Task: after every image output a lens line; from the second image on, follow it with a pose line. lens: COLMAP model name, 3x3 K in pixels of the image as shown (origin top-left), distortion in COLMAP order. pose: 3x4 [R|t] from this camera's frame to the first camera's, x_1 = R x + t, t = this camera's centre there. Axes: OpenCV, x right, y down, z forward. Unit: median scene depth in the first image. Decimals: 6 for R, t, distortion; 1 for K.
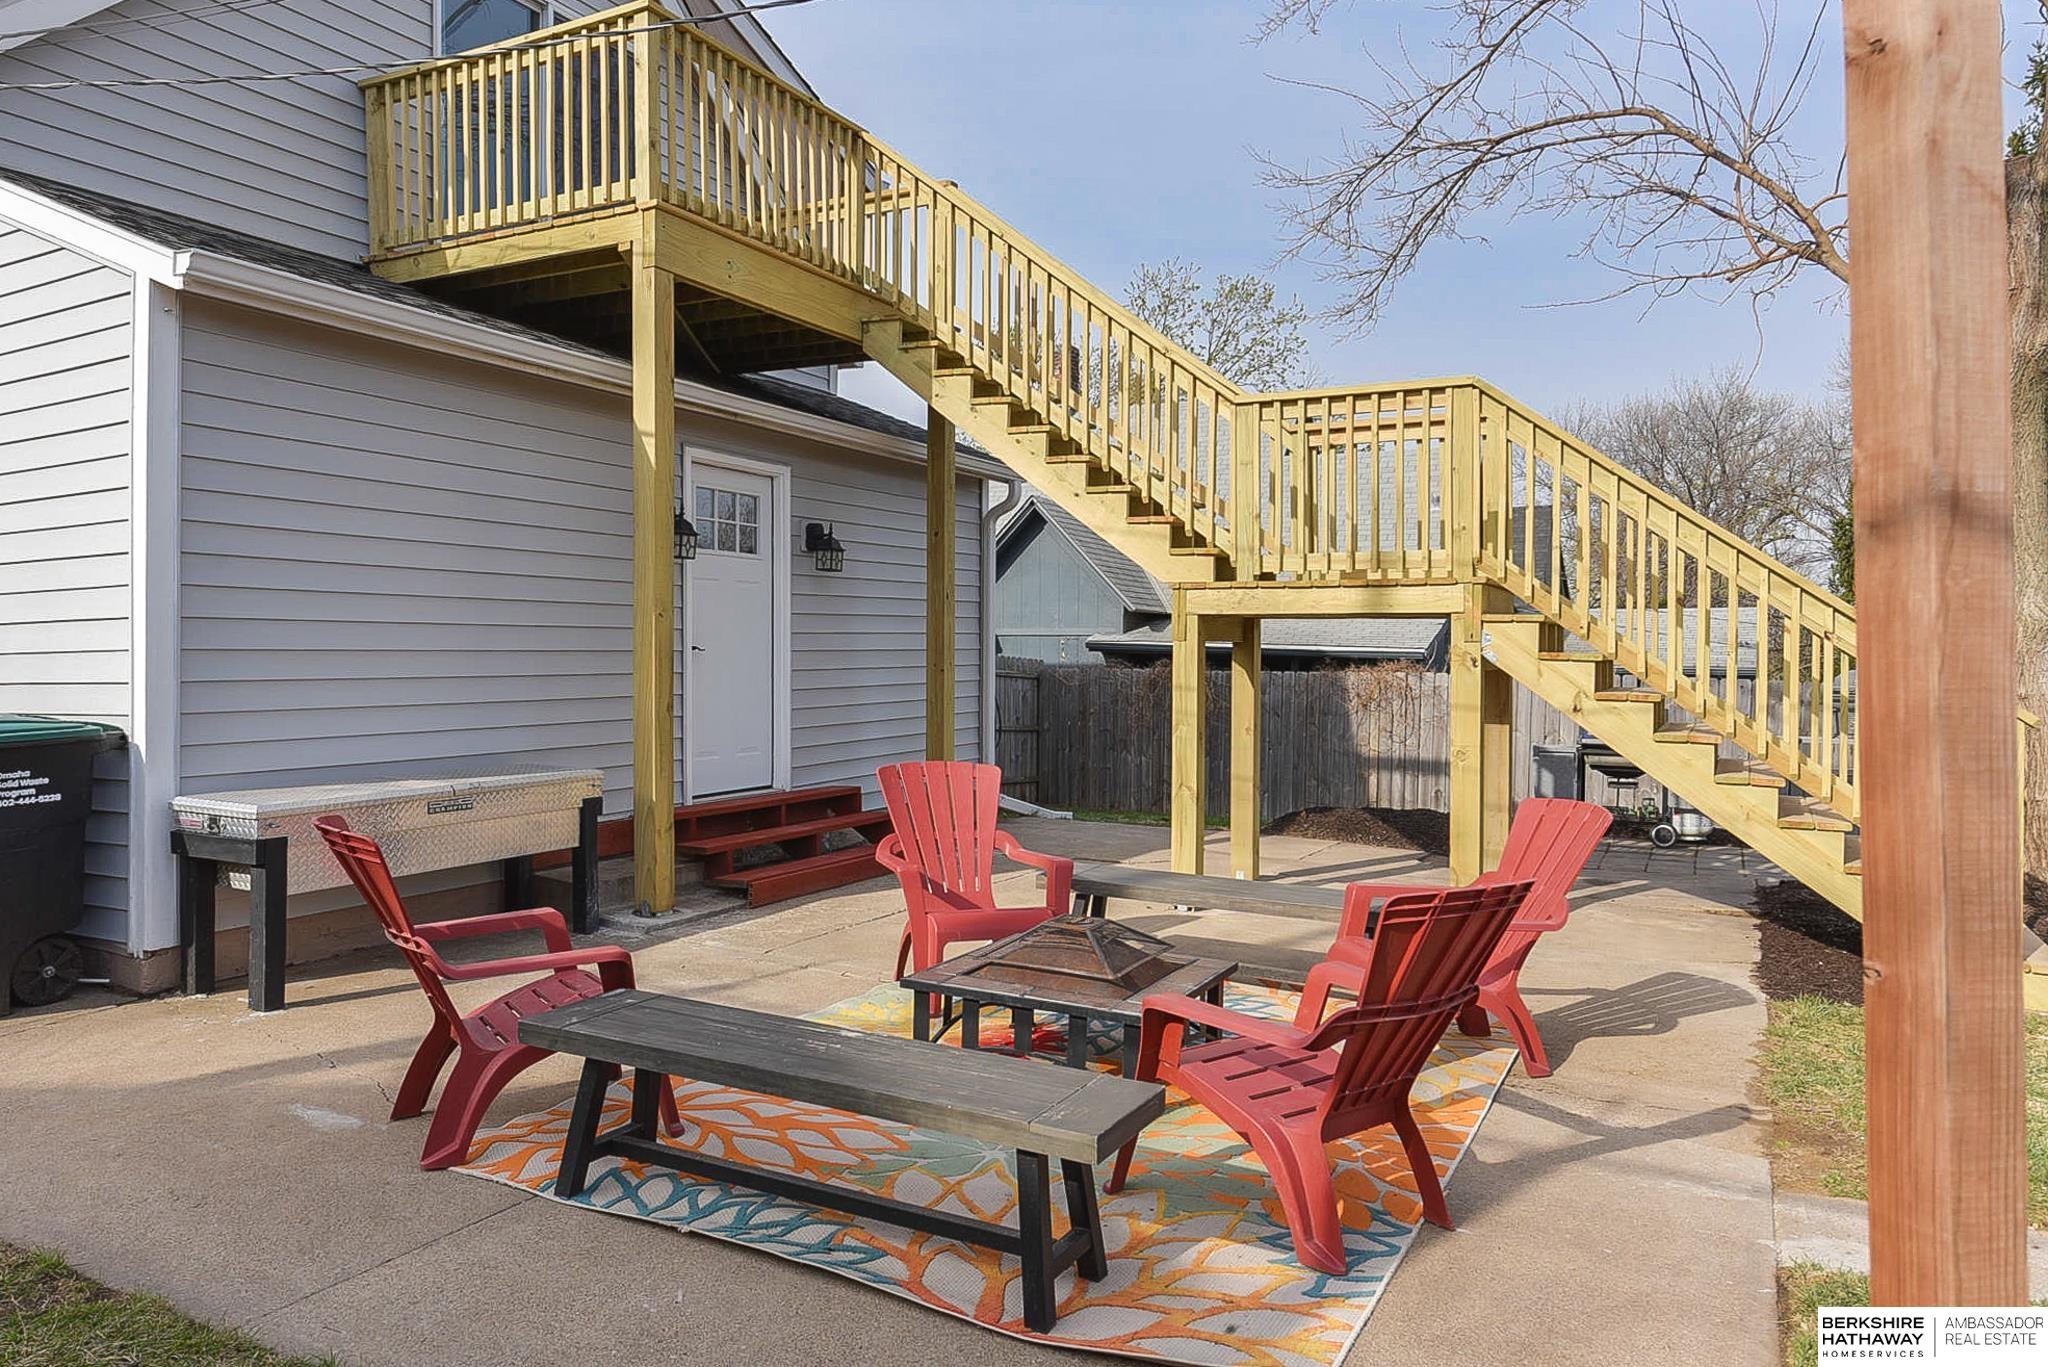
lens RADIAL K [[1392.4, 0, 1011.6], [0, 1392.4, 654.9], [0, 0, 1]] dist [0.009641, -0.005285]
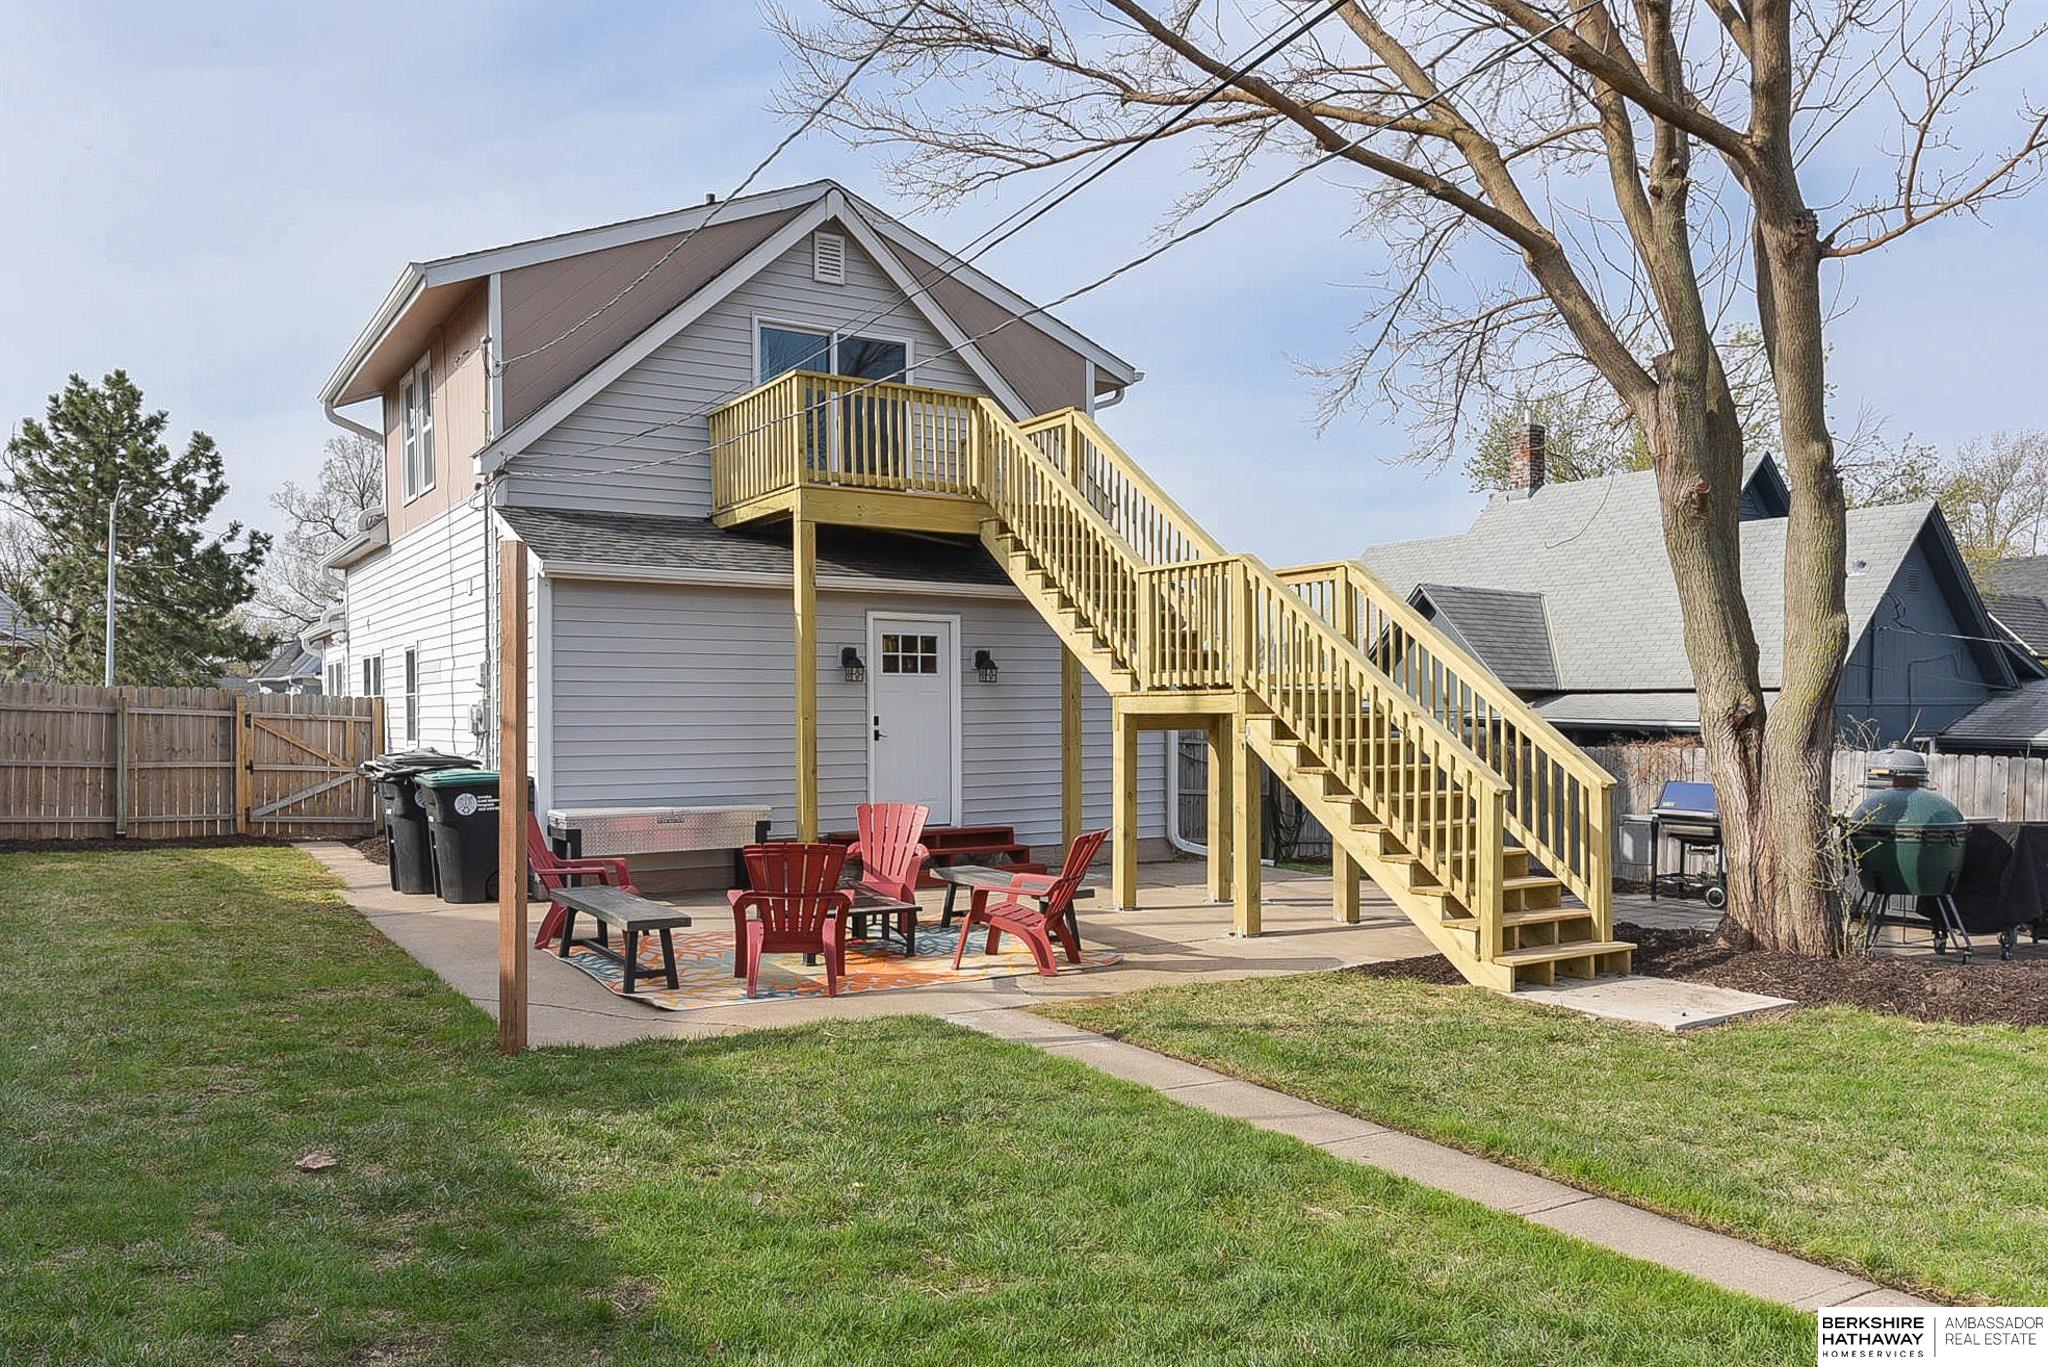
lens RADIAL K [[1498.2, 0, 1018.0], [0, 1498.2, 696.9], [0, 0, 1]] dist [0.000830, 0.000768]
pose [[0.856821, -0.014803, -0.515401, 0.931670], [0.007763, 0.999845, -0.015811, -0.023241], [0.515556, 0.009546, 0.856803, -0.465893]]
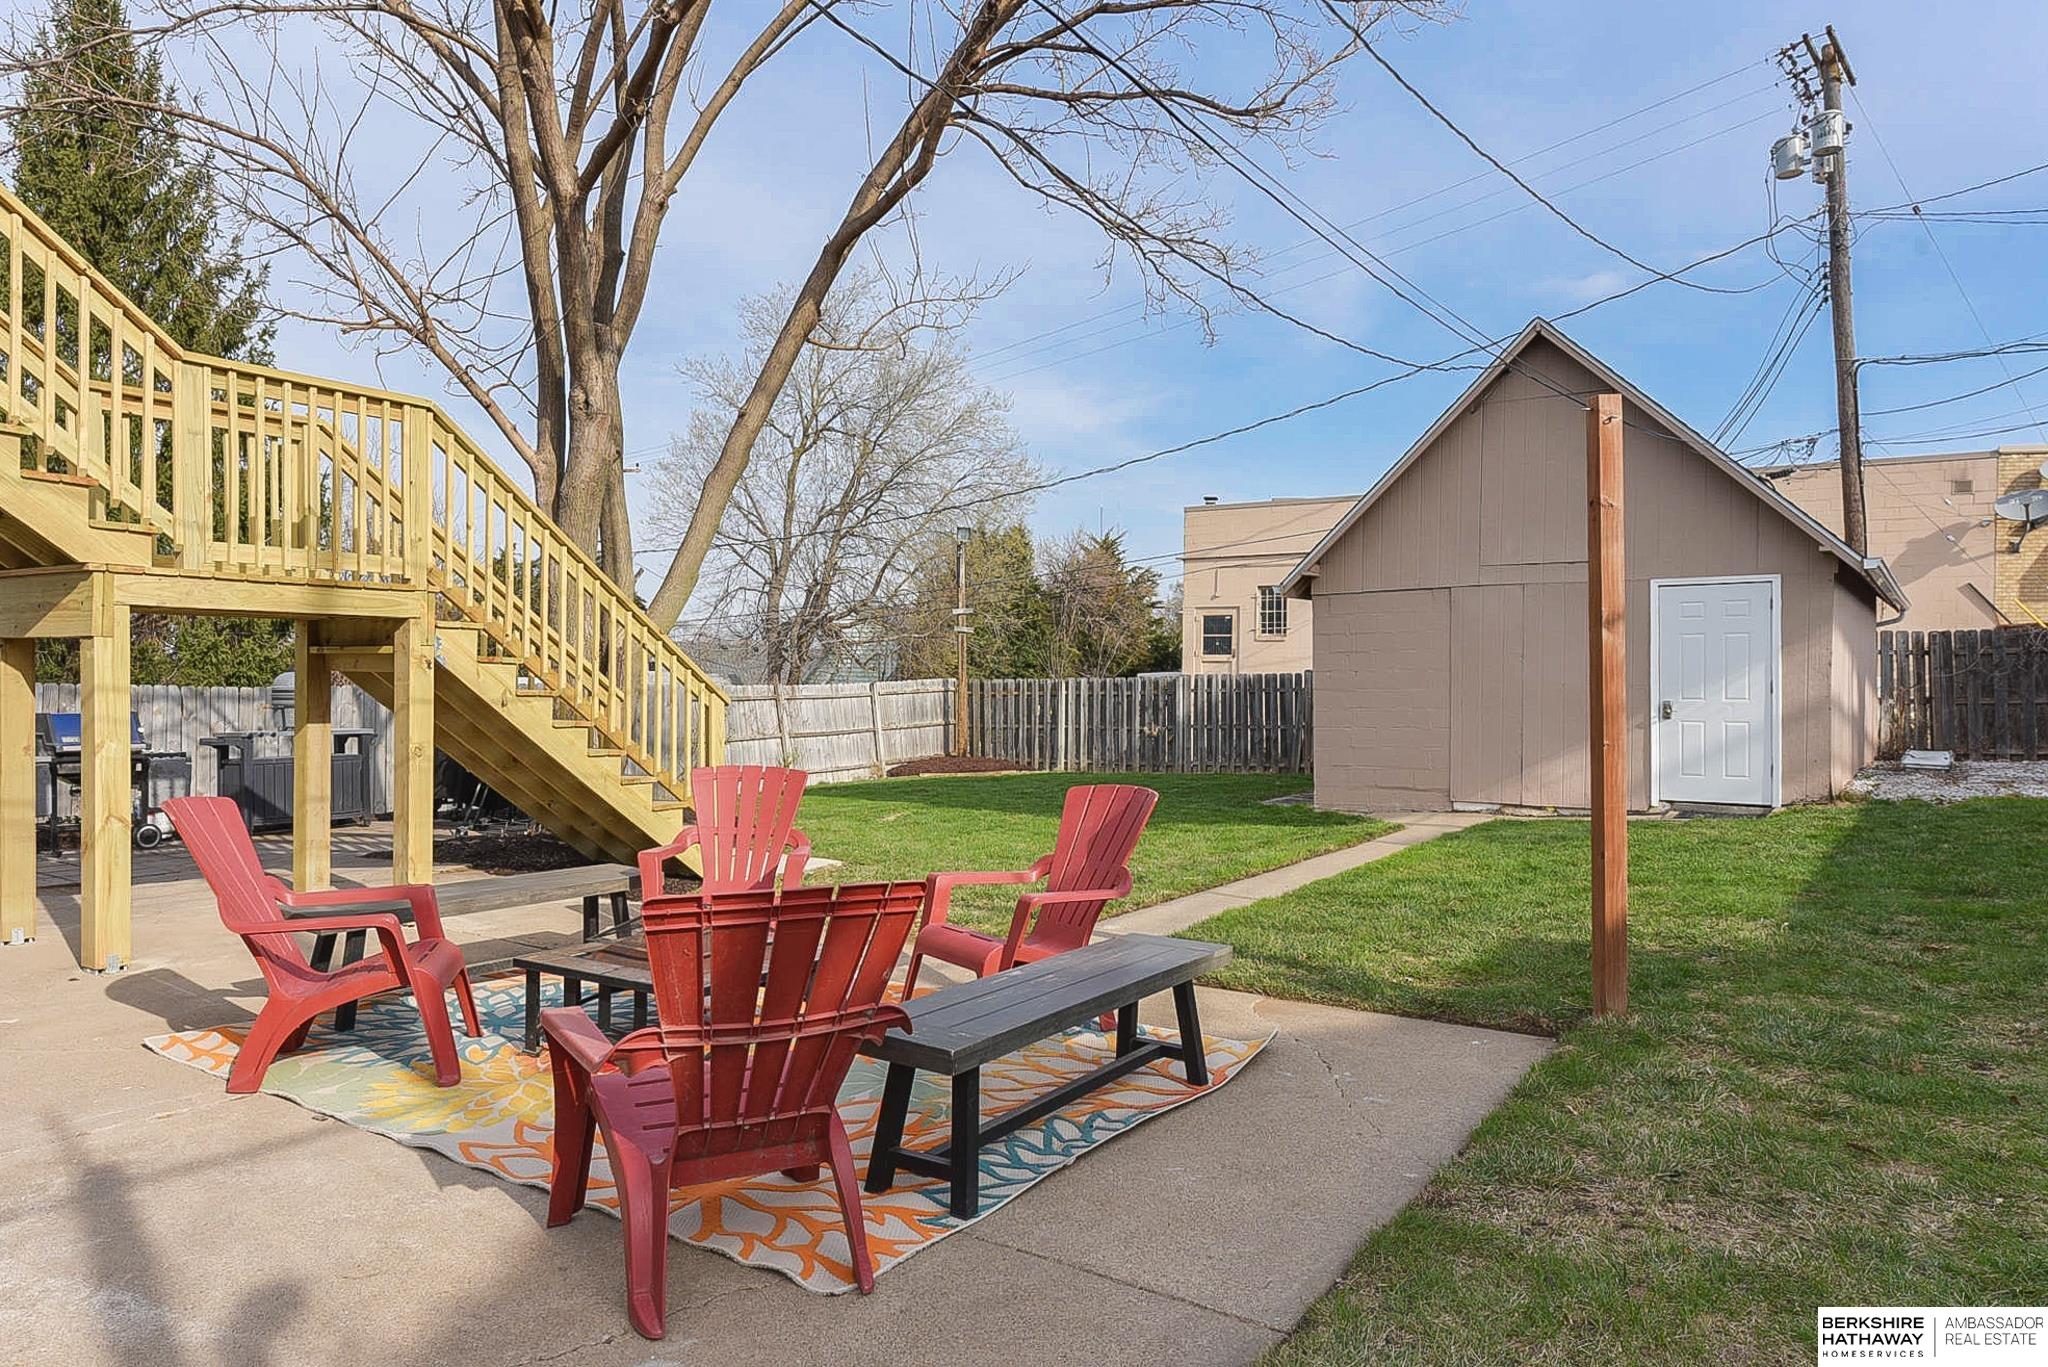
lens RADIAL K [[1269.6, 0, 1011.4], [0, 1269.6, 677.8], [0, 0, 1]] dist [-0.003955, 0.000024]
pose [[0.103022, -0.007850, 0.994648, -0.595748], [-0.006418, 0.999943, 0.008556, 0.004026], [-0.994658, -0.007265, 0.102965, 0.443891]]
